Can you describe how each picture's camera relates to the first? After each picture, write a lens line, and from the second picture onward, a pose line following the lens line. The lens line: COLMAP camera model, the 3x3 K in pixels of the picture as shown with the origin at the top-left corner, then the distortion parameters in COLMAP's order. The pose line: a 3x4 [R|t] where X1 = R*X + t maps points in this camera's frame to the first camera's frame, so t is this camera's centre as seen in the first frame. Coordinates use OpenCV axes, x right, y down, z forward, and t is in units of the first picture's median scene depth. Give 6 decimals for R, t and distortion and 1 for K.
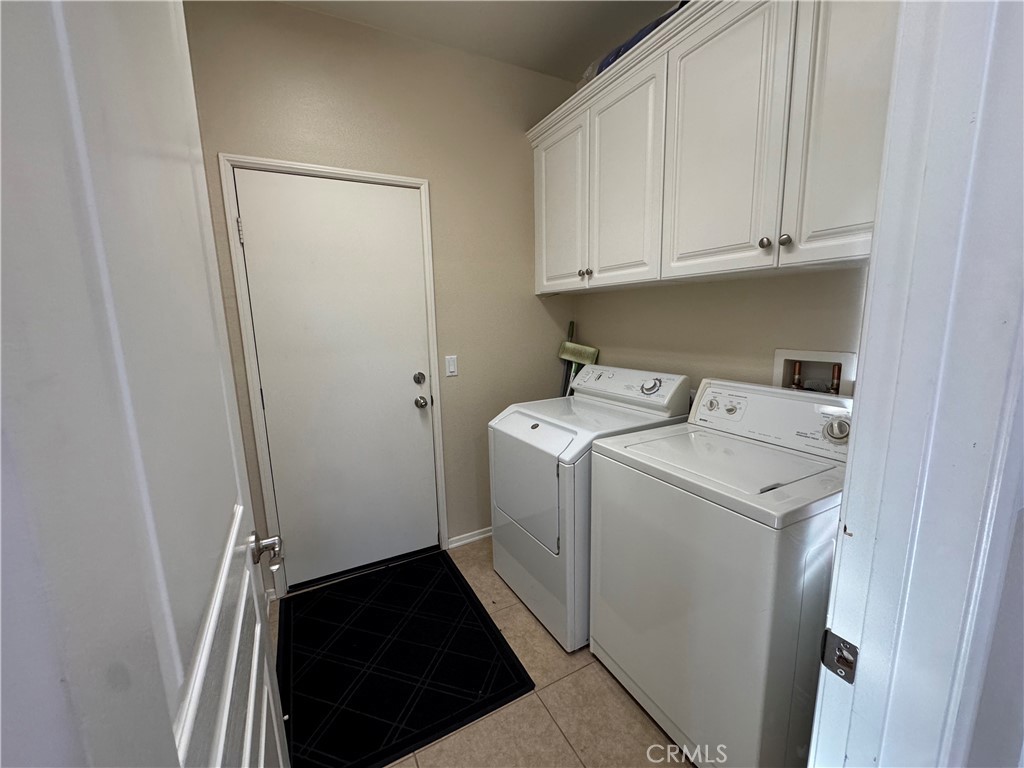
lens RADIAL K [[407.4, 0, 509.8], [0, 407.4, 384.5], [0, 0, 1]] dist [-0.004233, -0.000882]
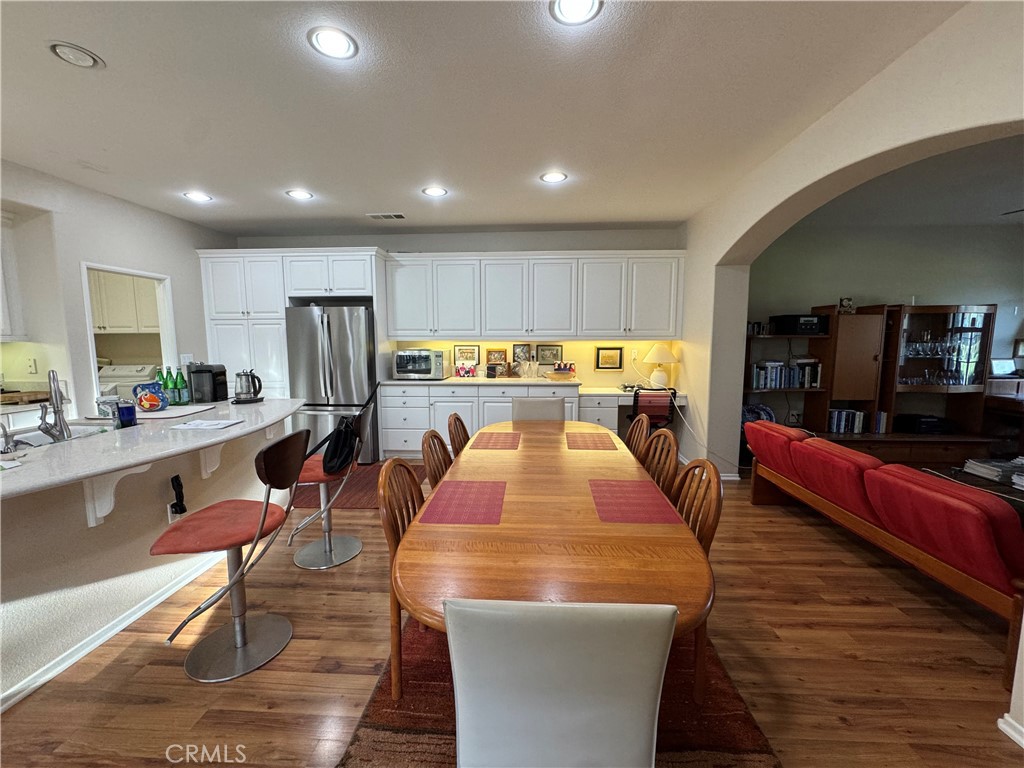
lens RADIAL K [[407.4, 0, 511.5], [0, 407.4, 383.1], [0, 0, 1]] dist [-0.004233, -0.000882]
pose [[0.536756, -0.081351, 0.839807, -0.553388], [0.137620, 0.990453, 0.007985, 0.370529], [-0.832439, 0.111288, 0.542827, -2.294210]]
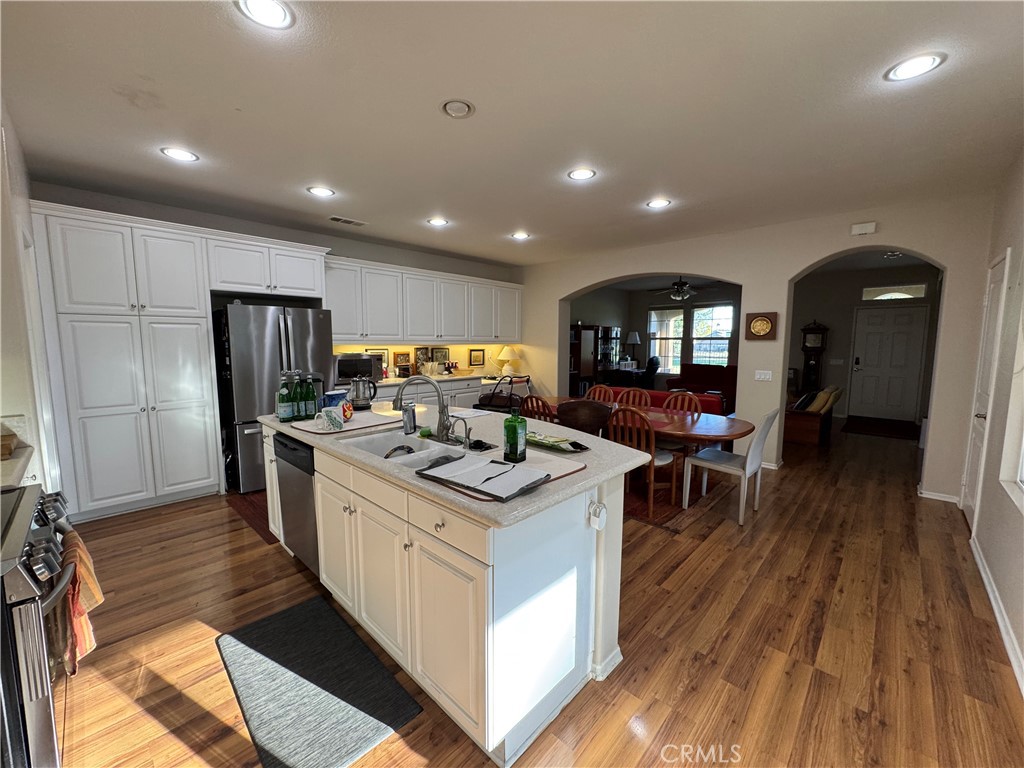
lens RADIAL K [[407.4, 0, 512.9], [0, 407.4, 384.1], [0, 0, 1]] dist [-0.004233, -0.000882]
pose [[-0.294596, -0.090278, 0.951348, -1.383231], [0.160243, 0.976765, 0.142312, 0.112596], [-0.942091, 0.194372, -0.273285, -0.809287]]
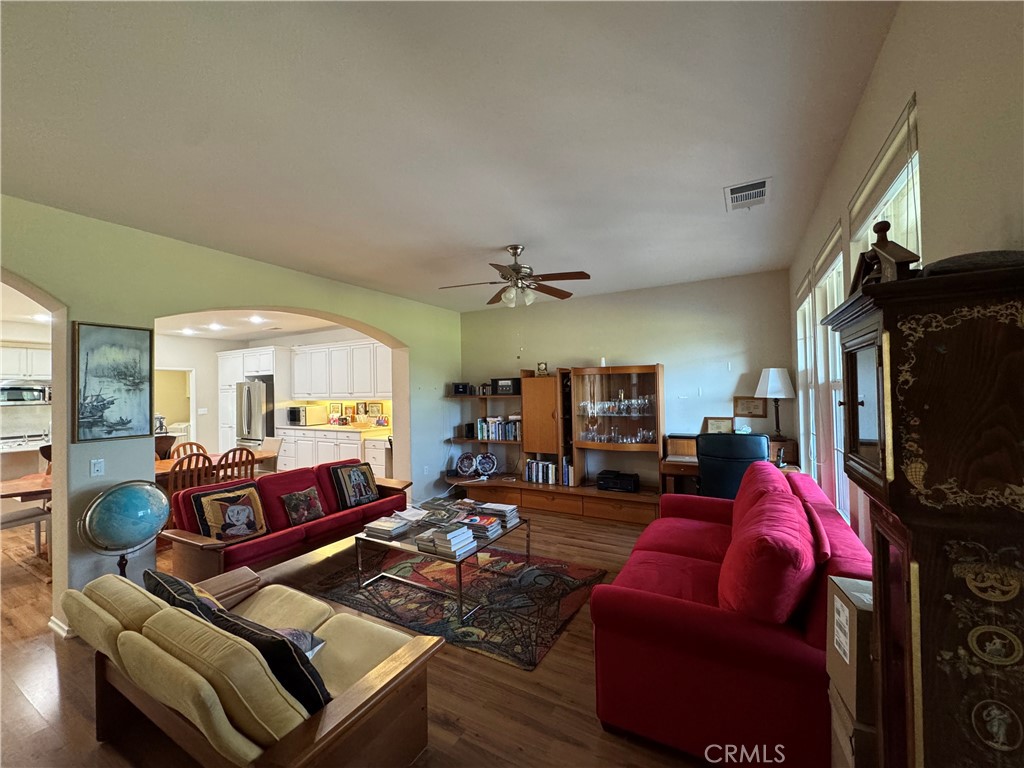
lens RADIAL K [[407.4, 0, 513.1], [0, 407.4, 383.3], [0, 0, 1]] dist [-0.004233, -0.000882]
pose [[0.853231, 0.002715, 0.521526, 0.847702], [0.097061, 0.981689, -0.163906, 0.706127], [-0.512422, 0.190470, 0.837344, -4.678367]]
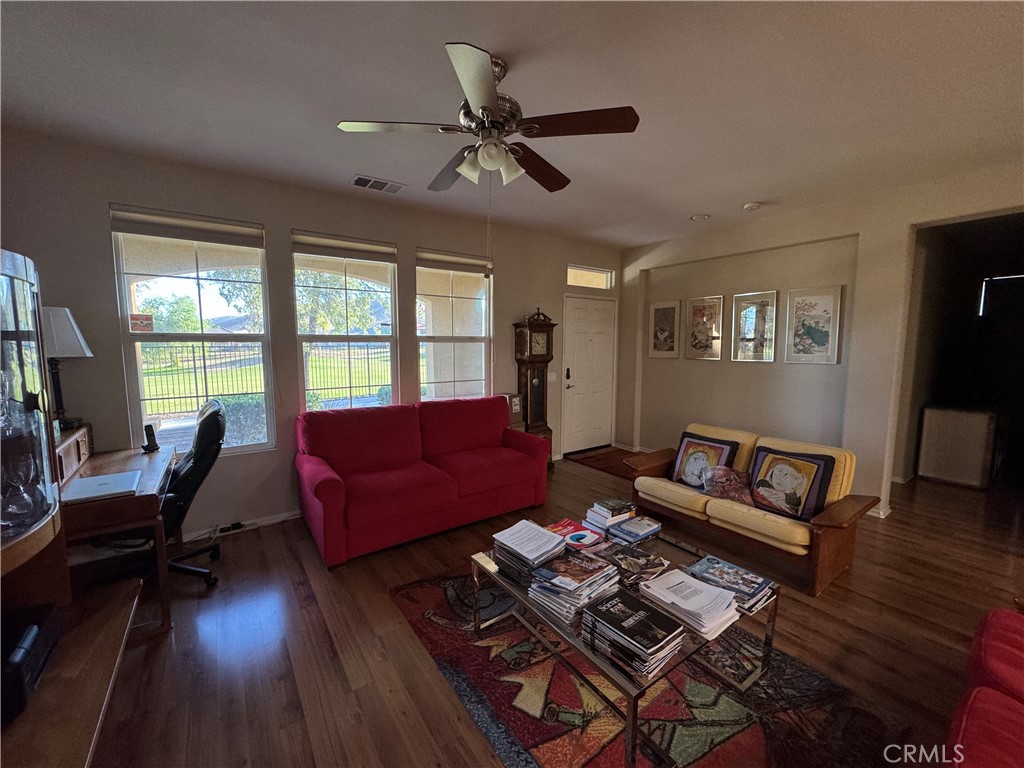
lens RADIAL K [[407.4, 0, 511.2], [0, 407.4, 383.9], [0, 0, 1]] dist [-0.004233, -0.000882]
pose [[-0.993753, 0.020714, -0.109664, 1.781653], [-0.009216, 0.964037, 0.265608, 0.324410], [0.111222, 0.264959, -0.957824, -2.378150]]
